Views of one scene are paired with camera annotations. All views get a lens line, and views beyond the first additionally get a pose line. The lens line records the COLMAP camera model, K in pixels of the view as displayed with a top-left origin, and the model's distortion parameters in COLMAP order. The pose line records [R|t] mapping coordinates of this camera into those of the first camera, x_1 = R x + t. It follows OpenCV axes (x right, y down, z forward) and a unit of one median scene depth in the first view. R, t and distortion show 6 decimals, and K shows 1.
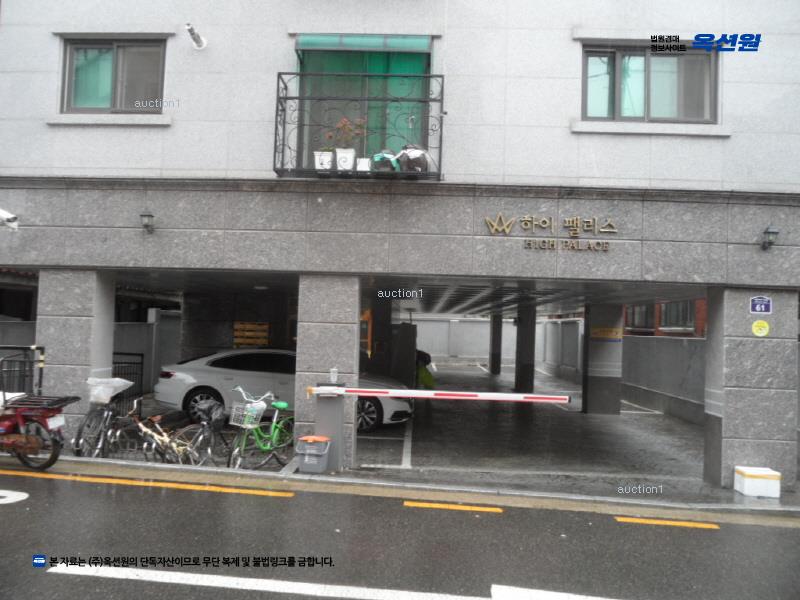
lens RADIAL K [[531.6, 0, 399.7], [0, 531.6, 347.9], [0, 0, 1]] dist [-0.010801, -0.000070]
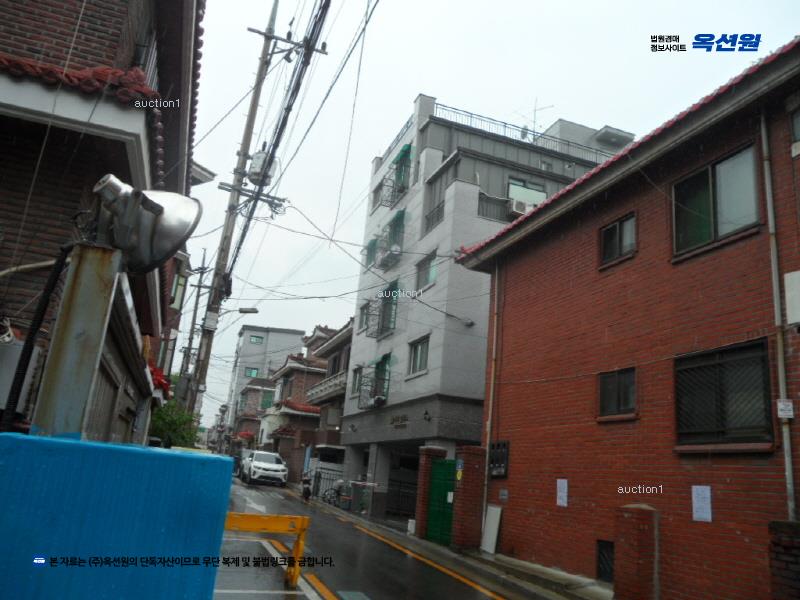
lens RADIAL K [[647.5, 0, 400.0], [0, 647.5, 300.0], [0, 0, 1]] dist [-0.051393, 0.047820]
pose [[0.378102, -0.253769, -0.890303, 3.174920], [-0.061435, 0.952698, -0.297644, 0.147826], [0.923723, 0.167236, 0.344627, -0.147211]]
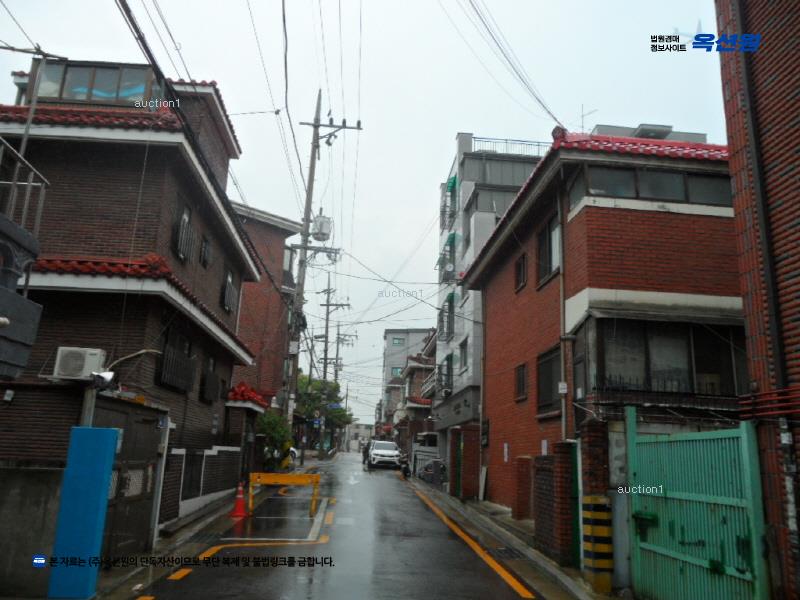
lens RADIAL K [[647.5, 0, 400.0], [0, 647.5, 300.0], [0, 0, 1]] dist [-0.051393, 0.047820]
pose [[0.118641, -0.269142, -0.955765, 4.073802], [-0.017258, 0.961859, -0.273000, 0.214654], [0.992787, 0.048883, 0.109471, 0.218334]]
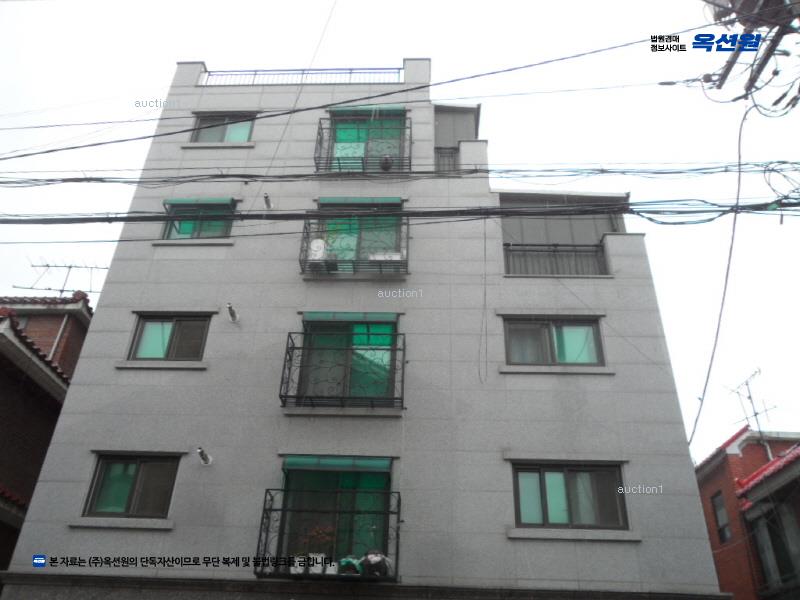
lens RADIAL K [[647.5, 0, 400.0], [0, 647.5, 300.0], [0, 0, 1]] dist [-0.051393, 0.047820]
pose [[0.999998, -0.001557, -0.001147, 0.083782], [0.000720, 0.850148, -0.526543, -0.101735], [0.001795, 0.526541, 0.850148, -0.506798]]
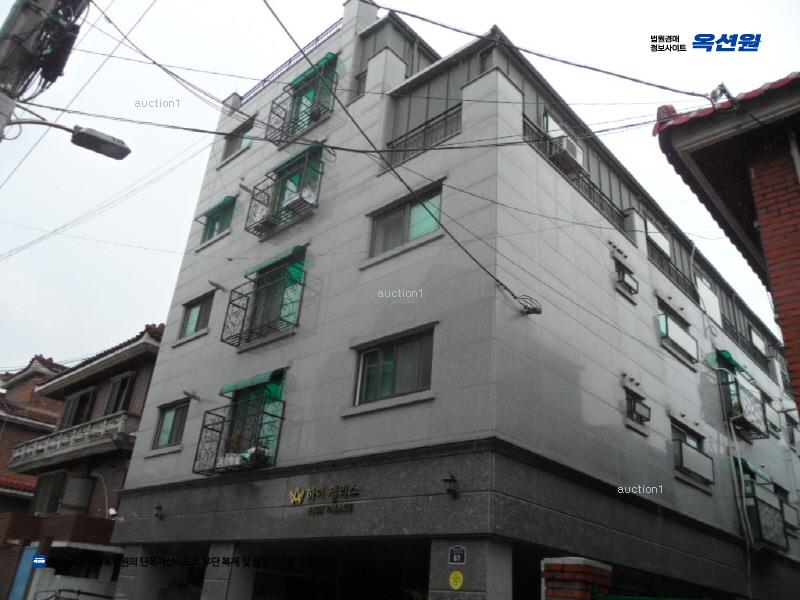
lens RADIAL K [[647.5, 0, 400.0], [0, 647.5, 300.0], [0, 0, 1]] dist [-0.051393, 0.047820]
pose [[0.760121, -0.270495, -0.590804, 1.431219], [-0.037807, 0.889282, -0.455793, 0.047039], [0.648681, 0.368794, 0.665735, -0.049294]]
